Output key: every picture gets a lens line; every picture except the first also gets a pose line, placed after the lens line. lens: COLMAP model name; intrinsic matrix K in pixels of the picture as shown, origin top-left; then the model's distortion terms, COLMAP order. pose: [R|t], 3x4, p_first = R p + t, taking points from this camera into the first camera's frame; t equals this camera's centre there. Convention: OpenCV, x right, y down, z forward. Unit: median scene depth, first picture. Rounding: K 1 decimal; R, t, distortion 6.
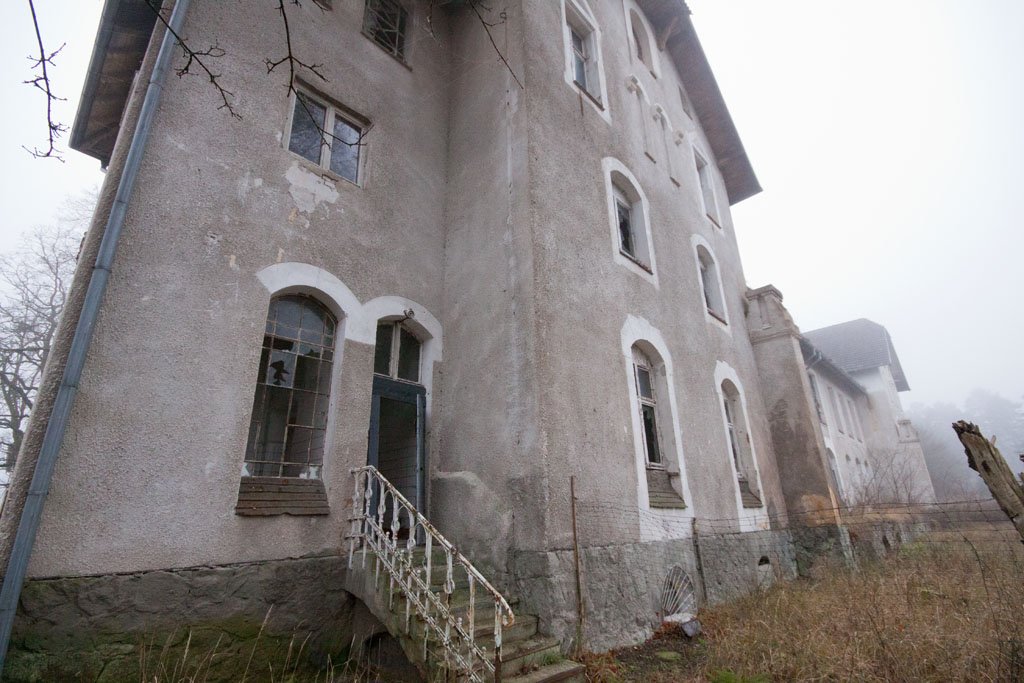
lens RADIAL K [[478.0, 0, 511.4], [0, 478.0, 342.5], [0, 0, 1]] dist [0.000972, 0.000195]
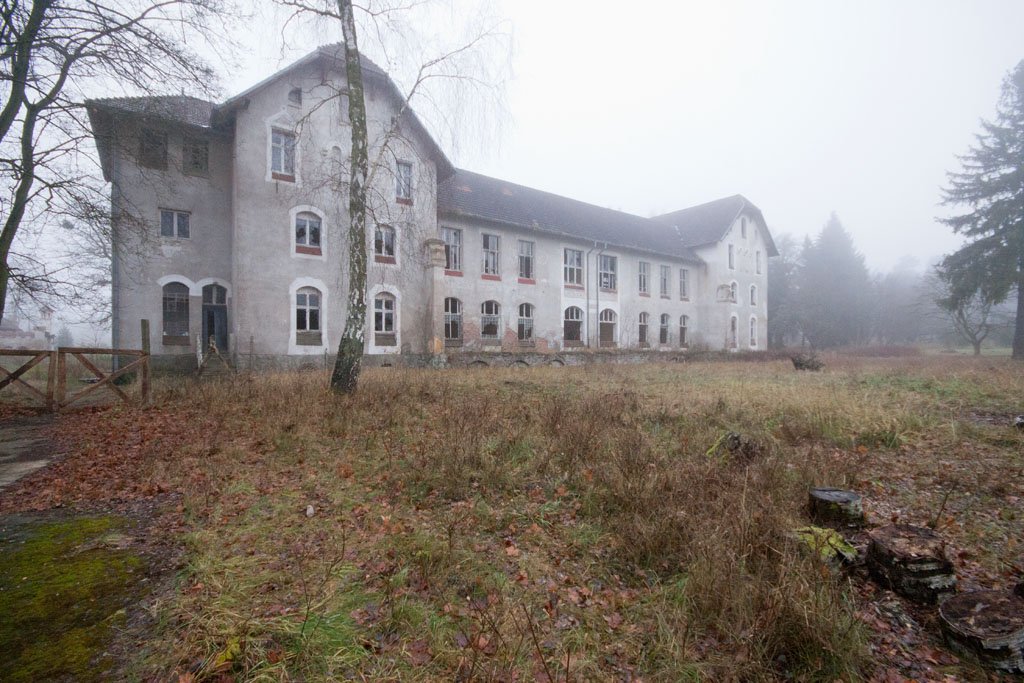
lens RADIAL K [[478.0, 0, 511.1], [0, 478.0, 343.3], [0, 0, 1]] dist [0.000972, 0.000195]
pose [[0.986646, 0.021214, -0.161493, 2.307107], [0.034187, 0.942426, 0.332663, -0.695041], [0.159252, -0.333742, 0.929115, -1.781369]]
